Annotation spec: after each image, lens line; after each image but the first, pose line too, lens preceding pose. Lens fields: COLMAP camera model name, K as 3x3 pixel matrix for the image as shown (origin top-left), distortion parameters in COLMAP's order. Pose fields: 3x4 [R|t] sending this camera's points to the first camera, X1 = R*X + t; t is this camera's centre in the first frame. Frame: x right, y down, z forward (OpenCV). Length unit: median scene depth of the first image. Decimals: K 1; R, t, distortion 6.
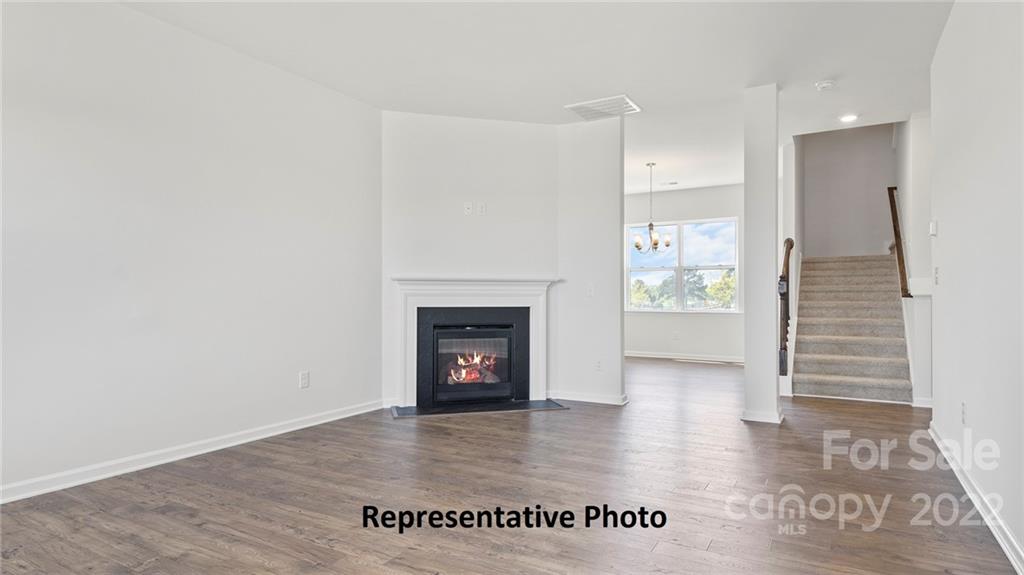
lens RADIAL K [[567.0, 0, 512.0], [0, 567.0, 287.5], [0, 0, 1]] dist [0.039061, -0.000948]
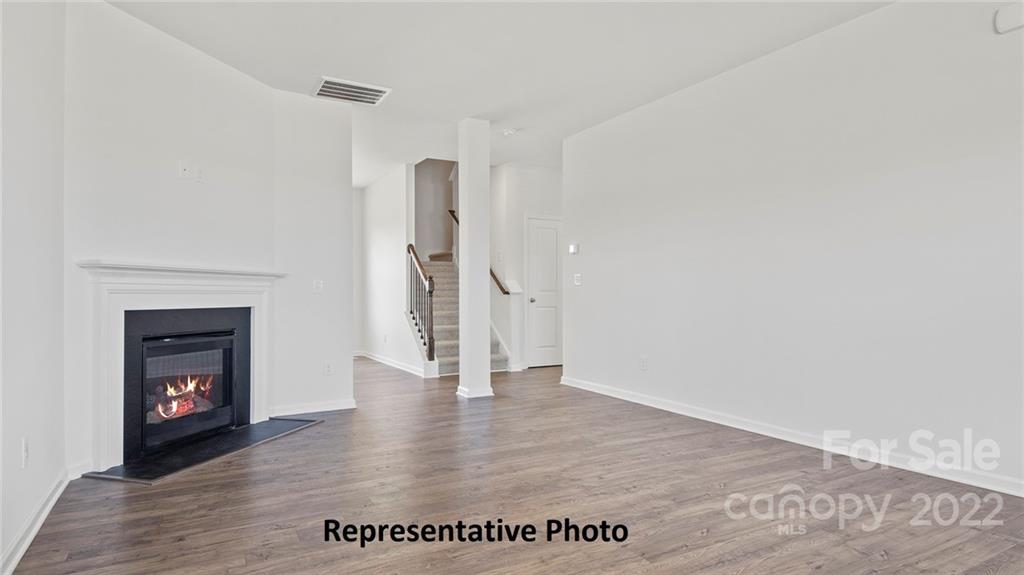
lens RADIAL K [[567.0, 0, 512.0], [0, 567.0, 287.5], [0, 0, 1]] dist [0.039061, -0.000948]
pose [[0.518059, 0.008243, 0.855305, -0.479196], [-0.011649, 0.999929, -0.002581, 0.004632], [-0.855265, -0.008626, 0.518118, 0.276774]]
